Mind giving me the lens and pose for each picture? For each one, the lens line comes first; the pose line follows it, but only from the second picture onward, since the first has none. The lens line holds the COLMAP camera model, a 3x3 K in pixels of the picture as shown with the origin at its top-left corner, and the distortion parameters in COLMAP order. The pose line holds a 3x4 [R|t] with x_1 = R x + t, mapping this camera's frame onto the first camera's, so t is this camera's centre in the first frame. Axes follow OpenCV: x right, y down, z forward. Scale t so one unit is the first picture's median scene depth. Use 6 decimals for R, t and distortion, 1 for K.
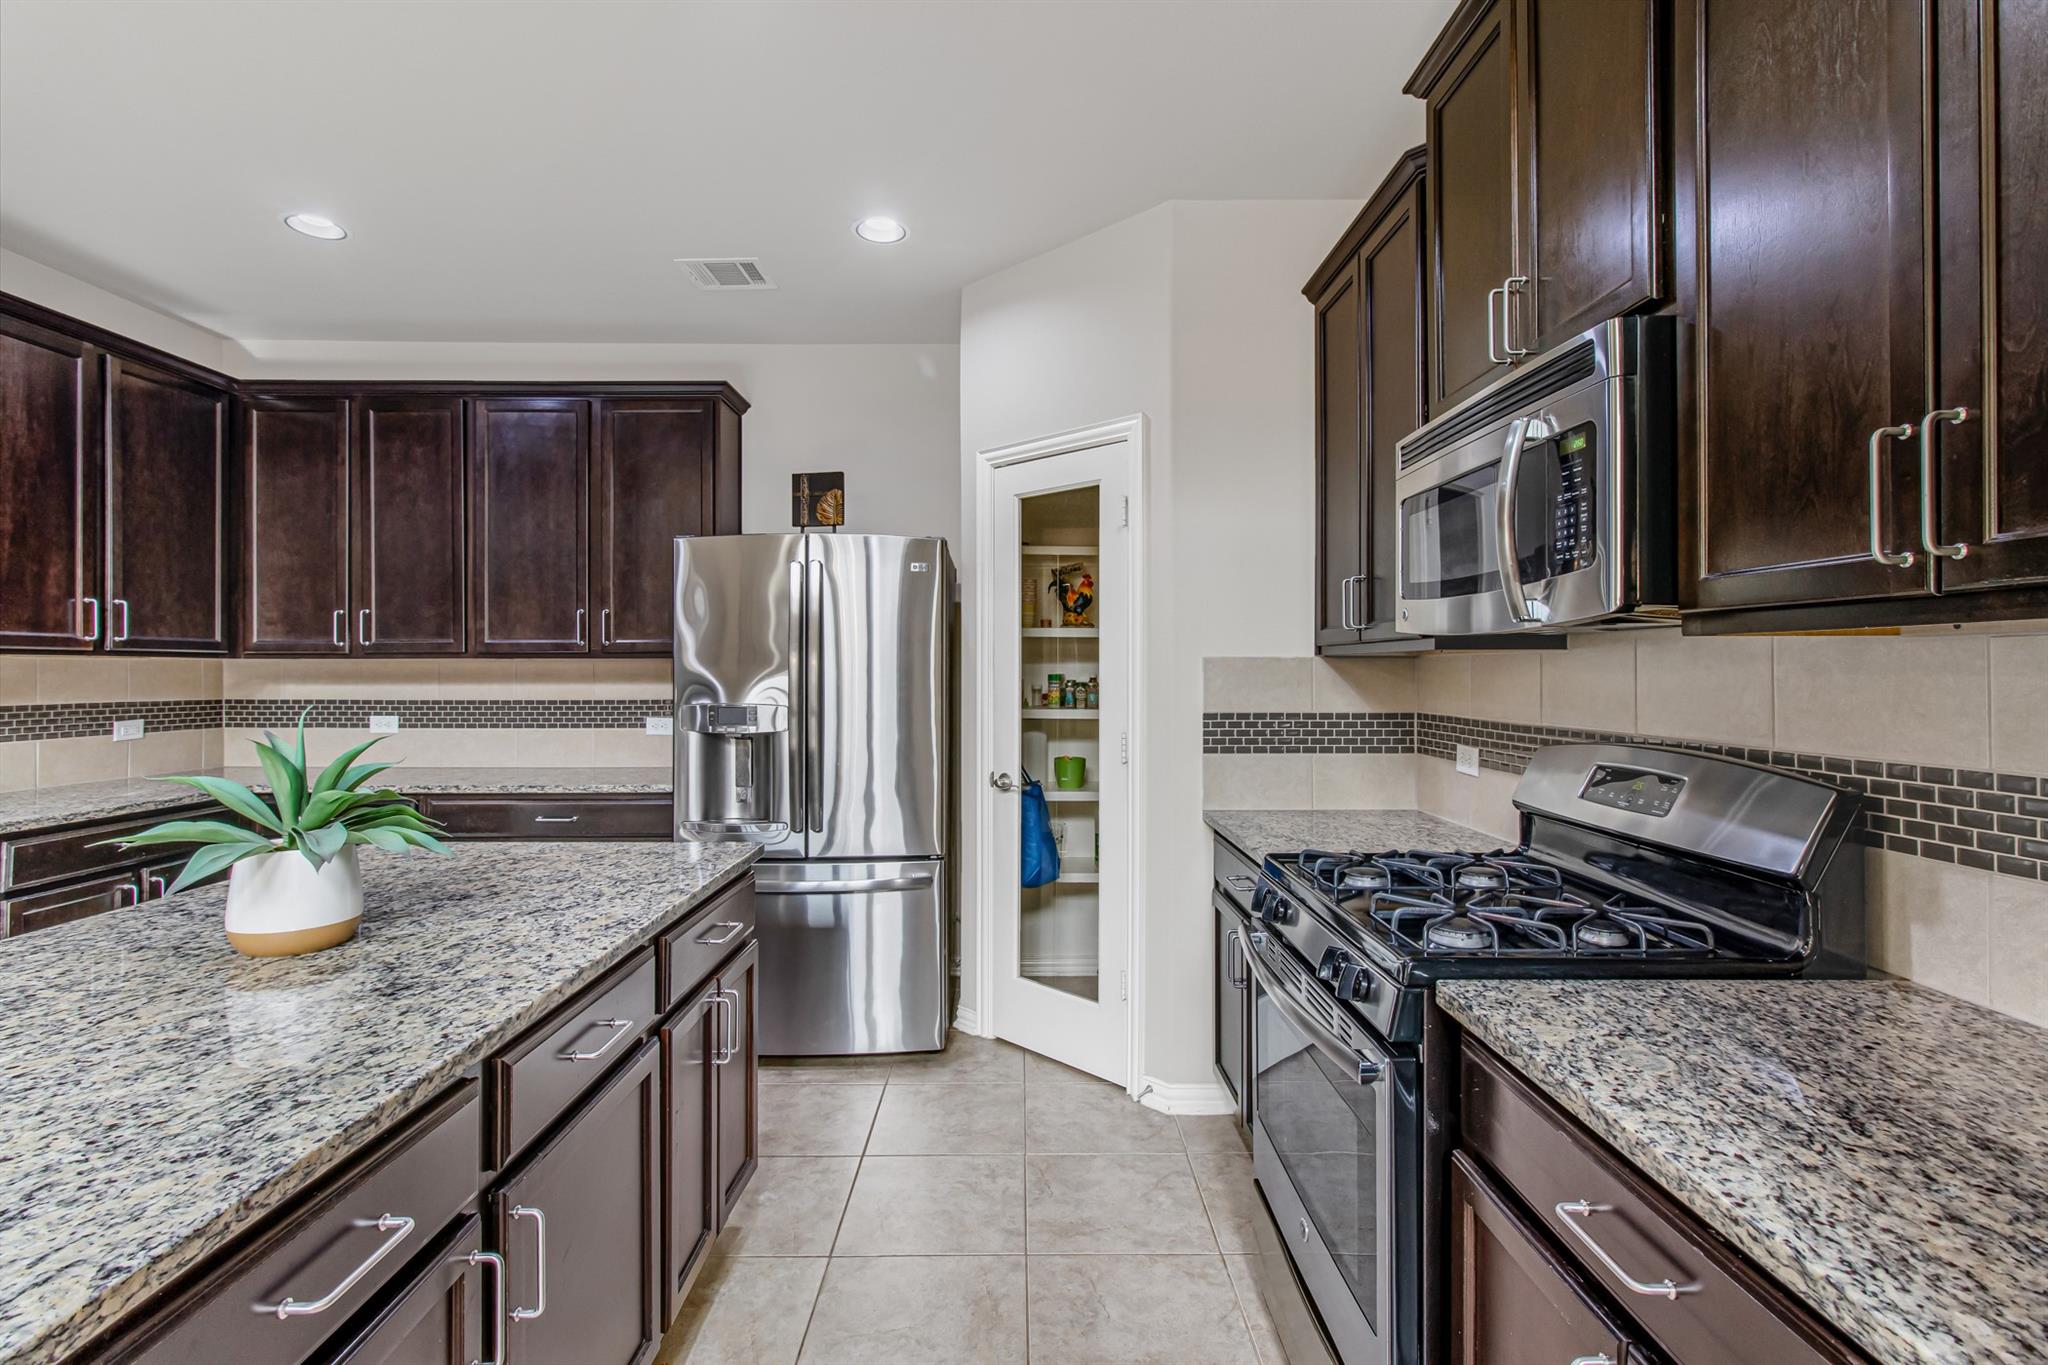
lens RADIAL K [[953.1, 0, 1023.2], [0, 953.1, 658.6], [0, 0, 1]] dist [0.001296, 0.000481]
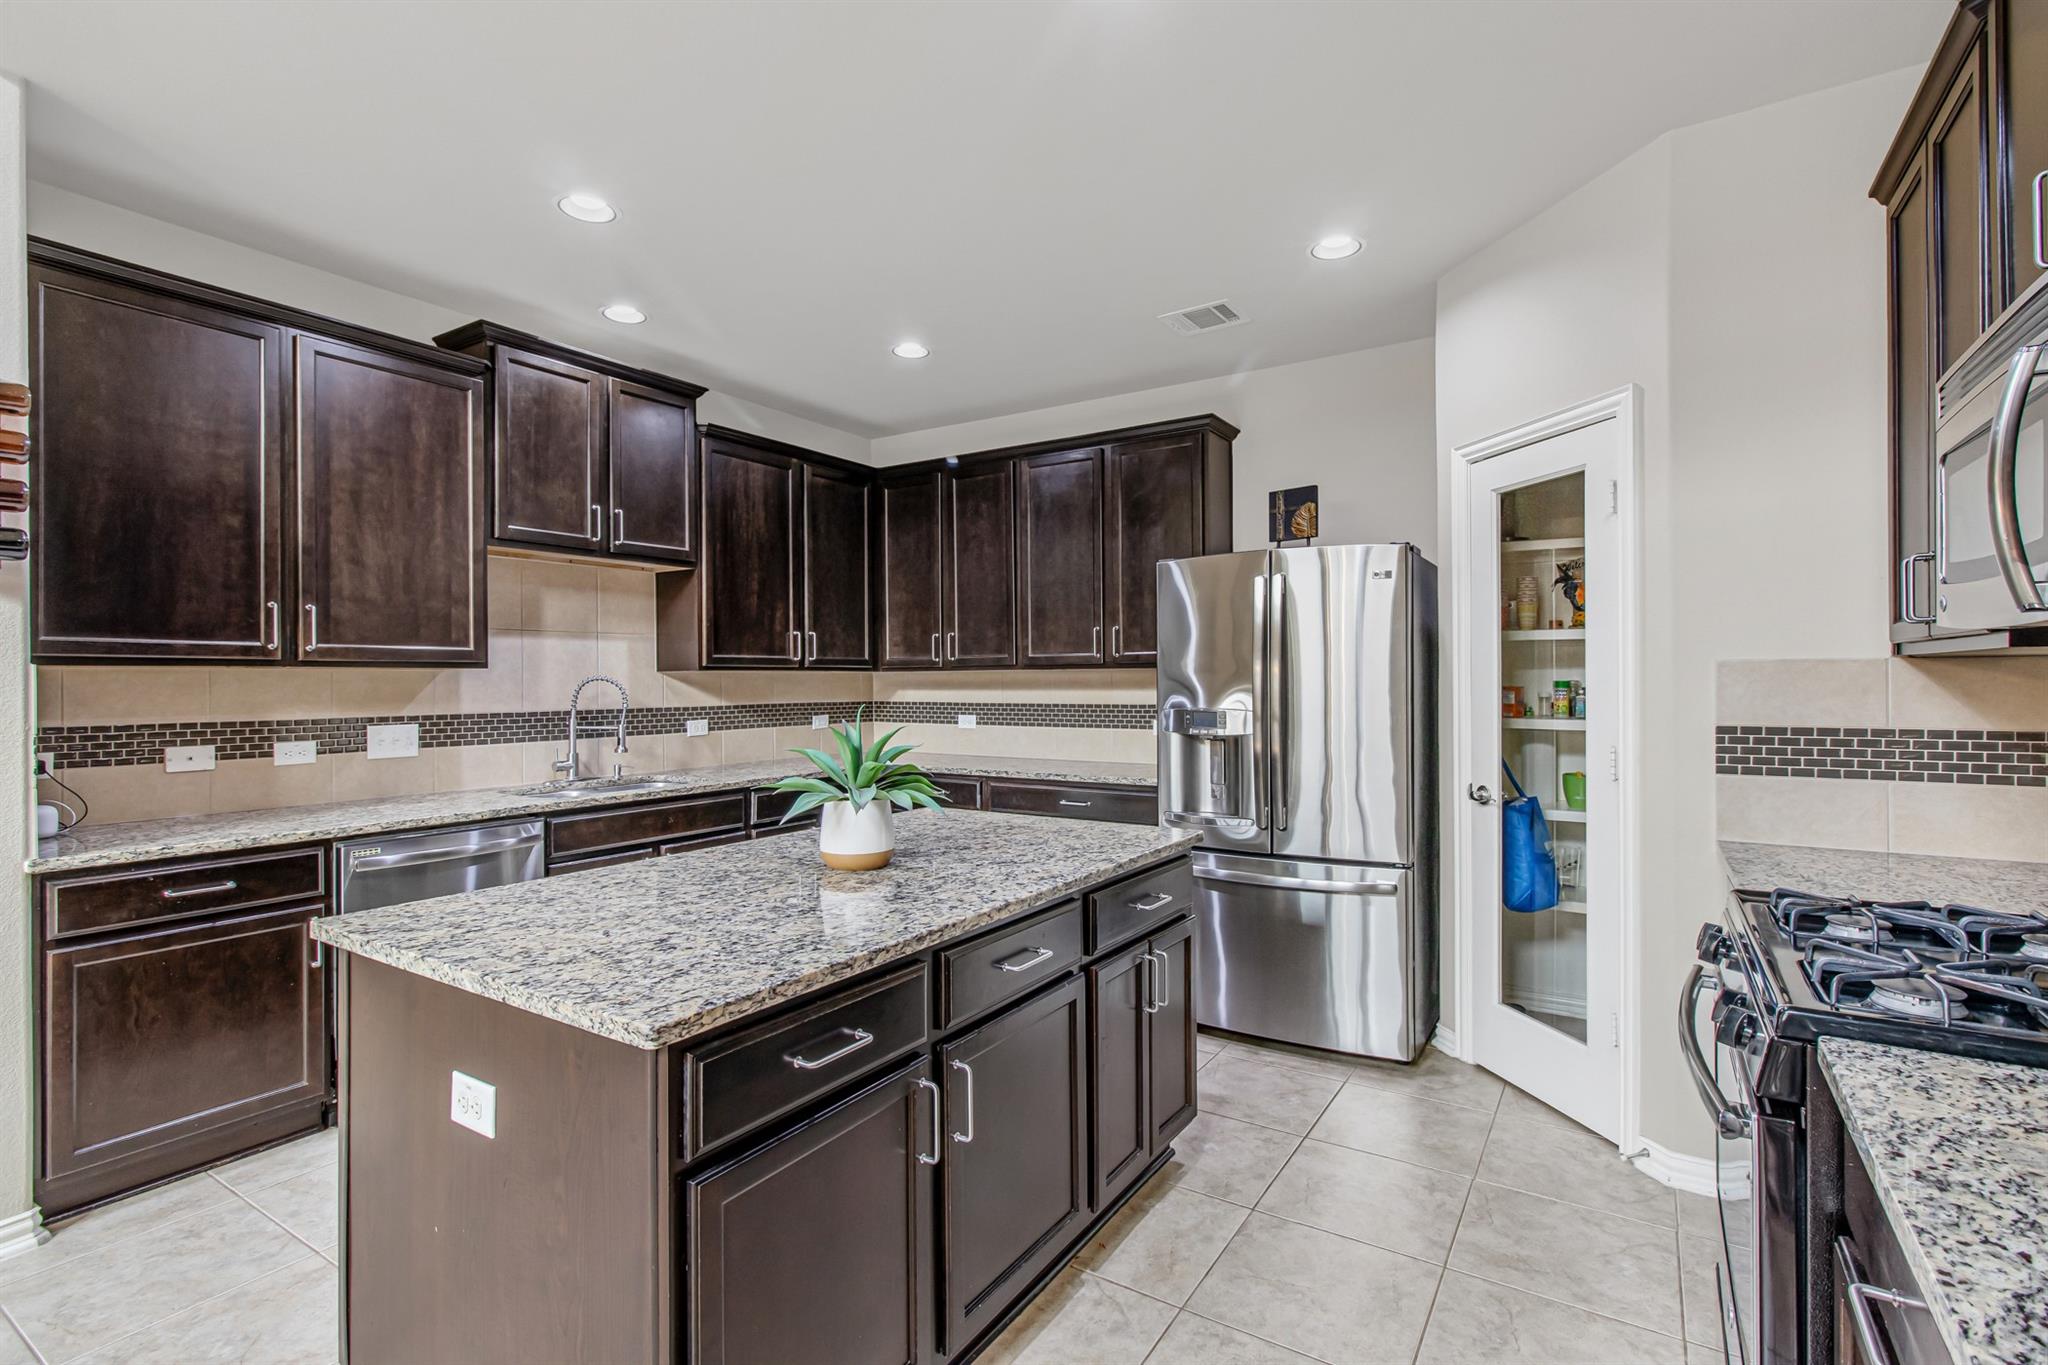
lens RADIAL K [[964.7, 0, 1023.2], [0, 964.7, 667.6], [0, 0, 1]] dist [0.003492, 0.000135]
pose [[0.834921, -0.011191, -0.550256, 0.137468], [0.012117, 0.999925, -0.001951, -0.000571], [0.550237, -0.005039, 0.834993, -0.053170]]
